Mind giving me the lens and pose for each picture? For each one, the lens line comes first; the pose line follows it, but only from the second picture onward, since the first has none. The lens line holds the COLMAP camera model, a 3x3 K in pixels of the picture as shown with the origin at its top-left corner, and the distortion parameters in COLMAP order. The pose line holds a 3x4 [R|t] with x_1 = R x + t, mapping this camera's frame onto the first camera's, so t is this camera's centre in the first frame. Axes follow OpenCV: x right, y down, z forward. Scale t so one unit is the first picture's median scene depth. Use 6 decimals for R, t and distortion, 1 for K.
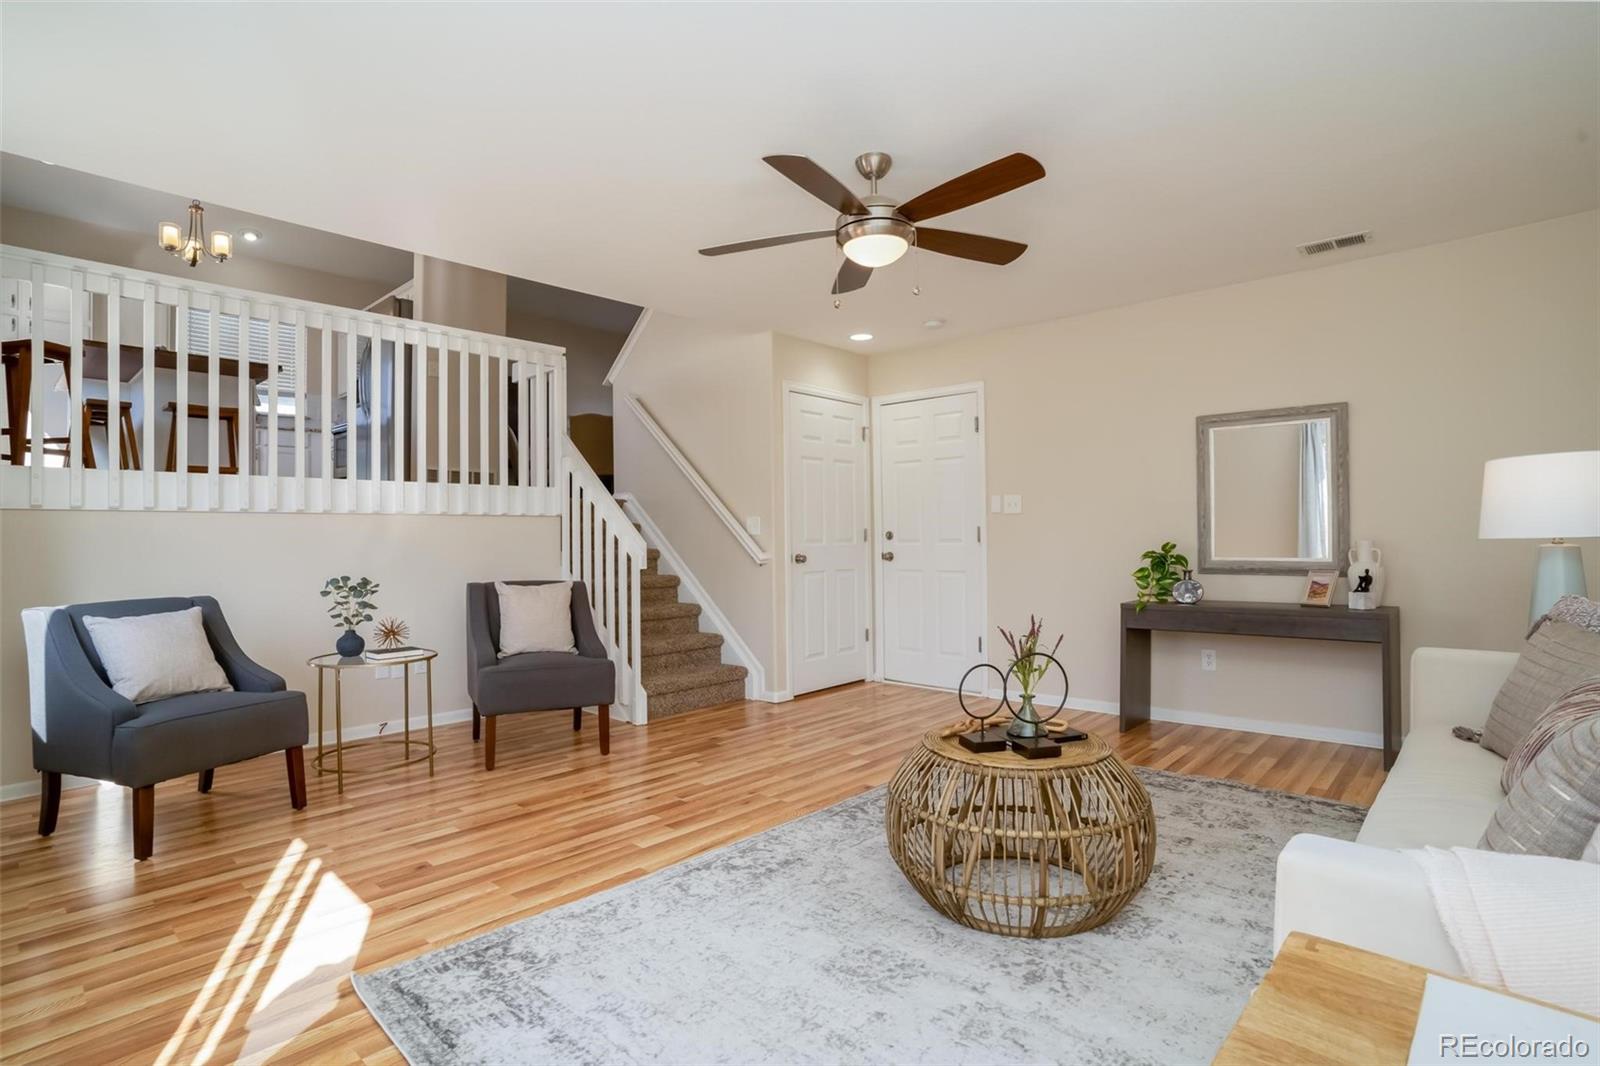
lens RADIAL K [[778.1, 0, 803.0], [0, 778.1, 536.3], [0, 0, 1]] dist [0.001187, 0.001376]
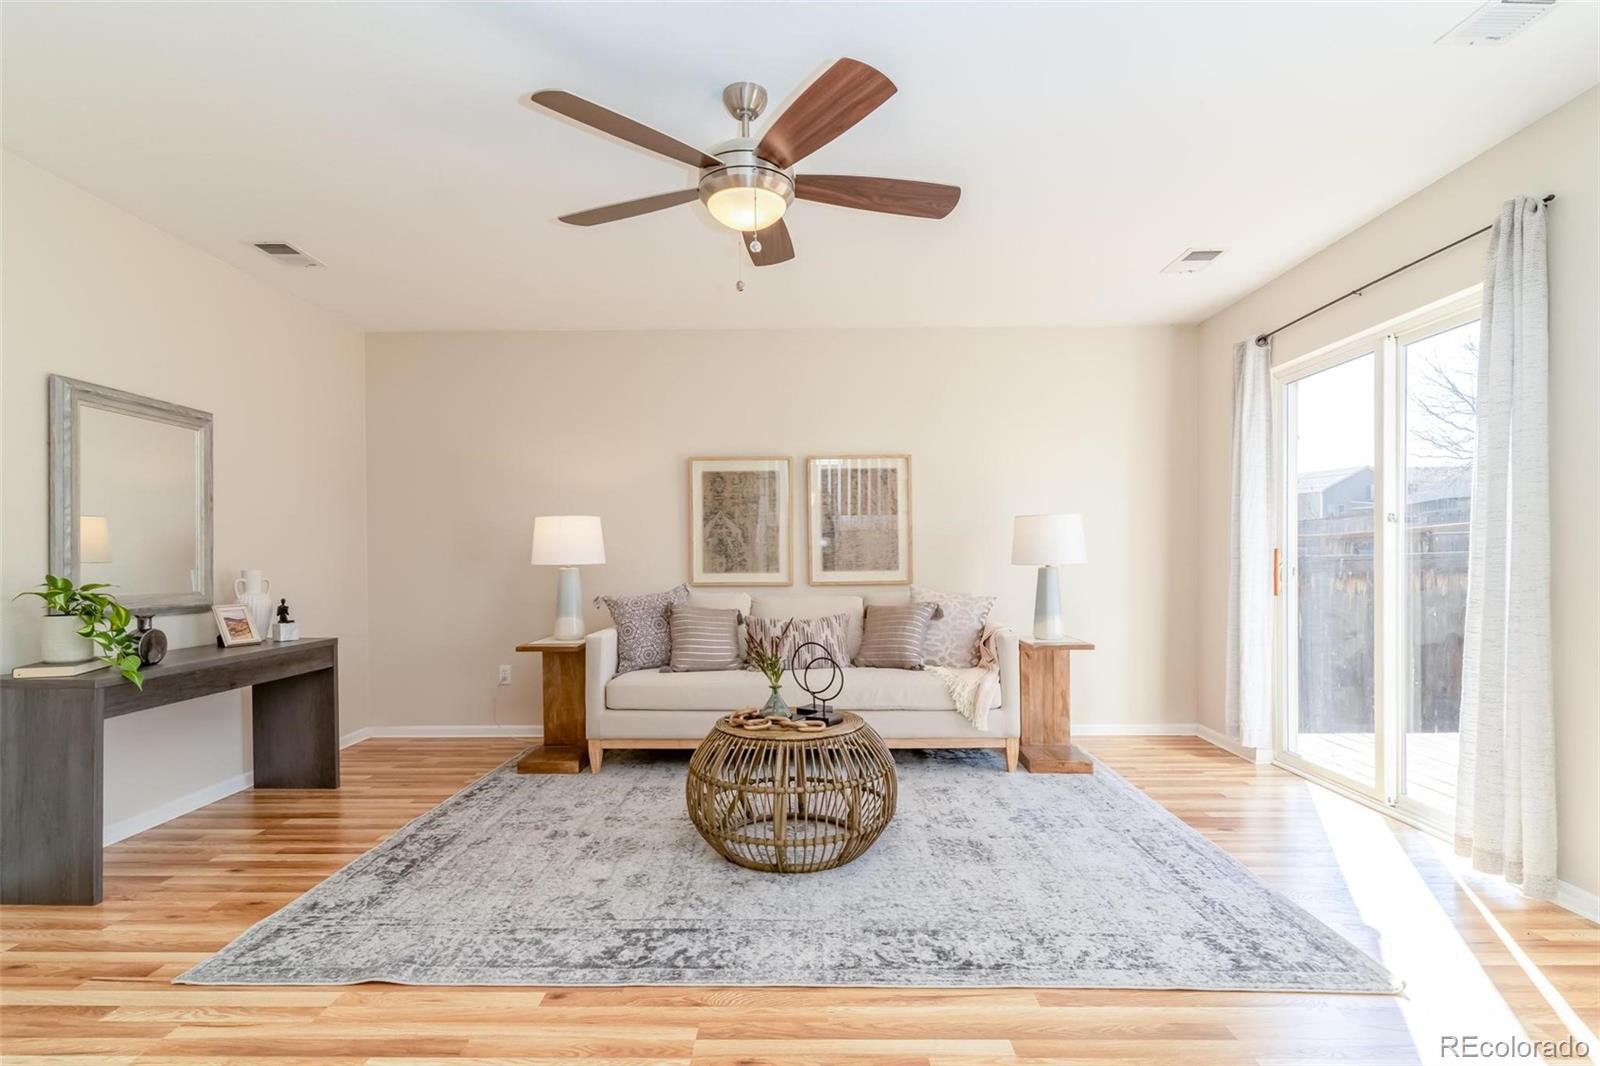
lens RADIAL K [[778.1, 0, 801.6], [0, 778.1, 549.1], [0, 0, 1]] dist [0.001187, 0.001376]
pose [[-0.660850, 0.033380, 0.749776, -0.627311], [0.015793, 0.999408, -0.030574, 0.028695], [-0.750352, -0.008364, -0.660986, 1.678583]]
